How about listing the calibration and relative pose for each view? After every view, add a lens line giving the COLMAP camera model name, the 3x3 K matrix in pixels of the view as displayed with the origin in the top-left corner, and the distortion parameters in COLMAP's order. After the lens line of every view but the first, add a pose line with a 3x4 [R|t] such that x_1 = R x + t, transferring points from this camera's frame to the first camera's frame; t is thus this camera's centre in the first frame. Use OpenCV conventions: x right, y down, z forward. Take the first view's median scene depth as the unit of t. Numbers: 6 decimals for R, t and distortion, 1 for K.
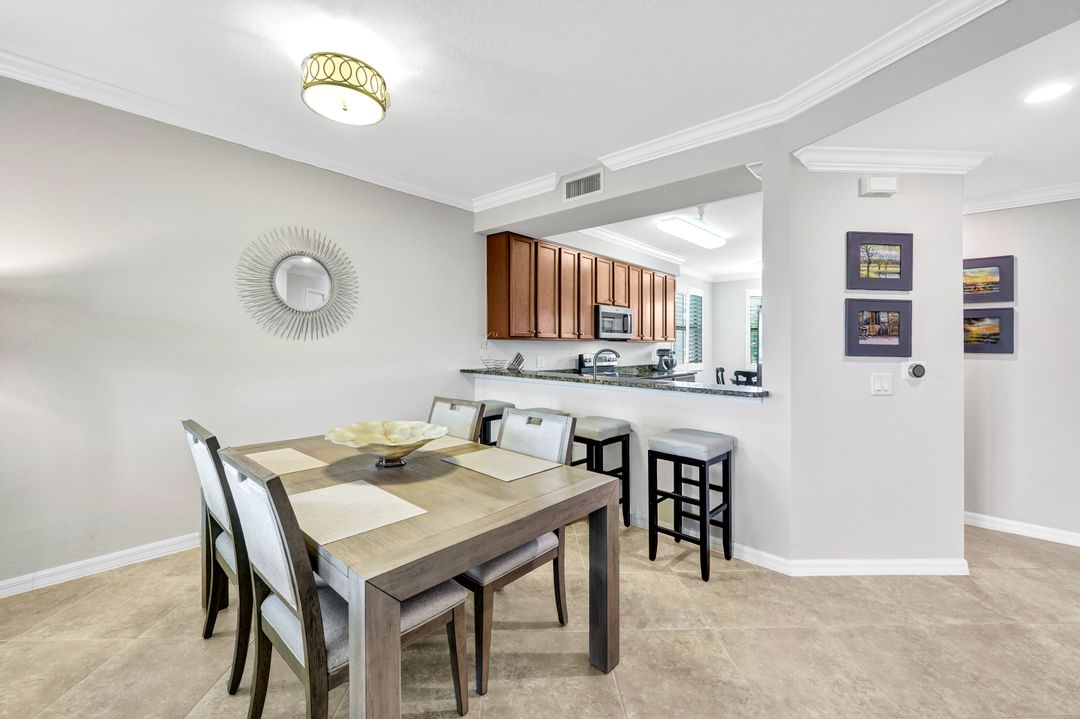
lens RADIAL K [[446.5, 0, 537.1], [0, 446.5, 343.2], [0, 0, 1]] dist [0.001971, -0.000547]
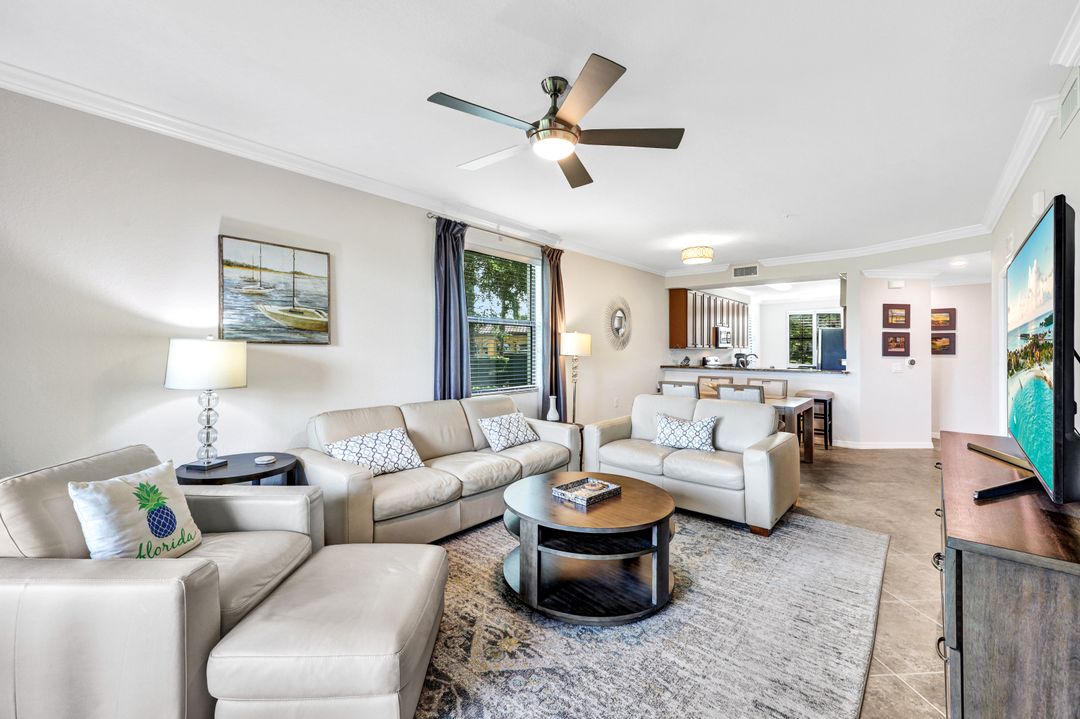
lens RADIAL K [[446.5, 0, 539.0], [0, 446.5, 352.0], [0, 0, 1]] dist [0.001971, -0.000547]
pose [[0.999504, -0.006862, 0.030751, -0.699120], [0.006562, 0.999930, 0.009859, -0.017018], [-0.030817, -0.009652, 0.999478, -0.761712]]
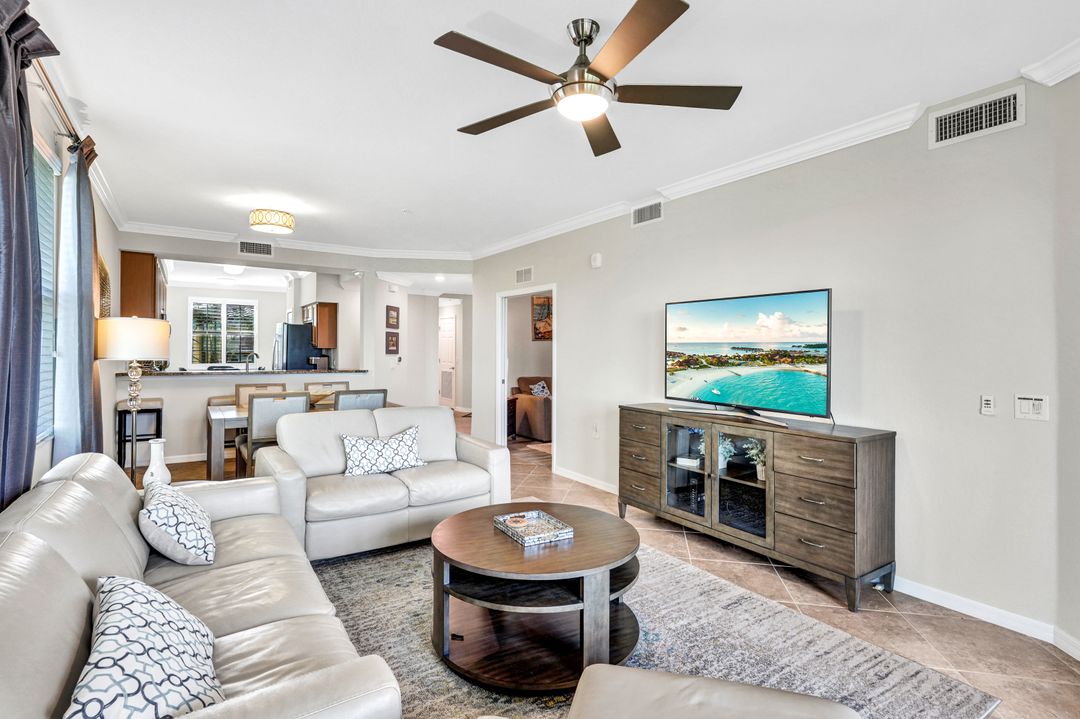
lens RADIAL K [[524.9, 0, 541.6], [0, 524.9, 342.5], [0, 0, 1]] dist [-0.000835, 0.000030]
pose [[0.234868, 0.003012, 0.972023, -1.160120], [-0.008590, 0.999963, -0.001023, -0.024554], [-0.971989, -0.008110, 0.234885, -0.321548]]
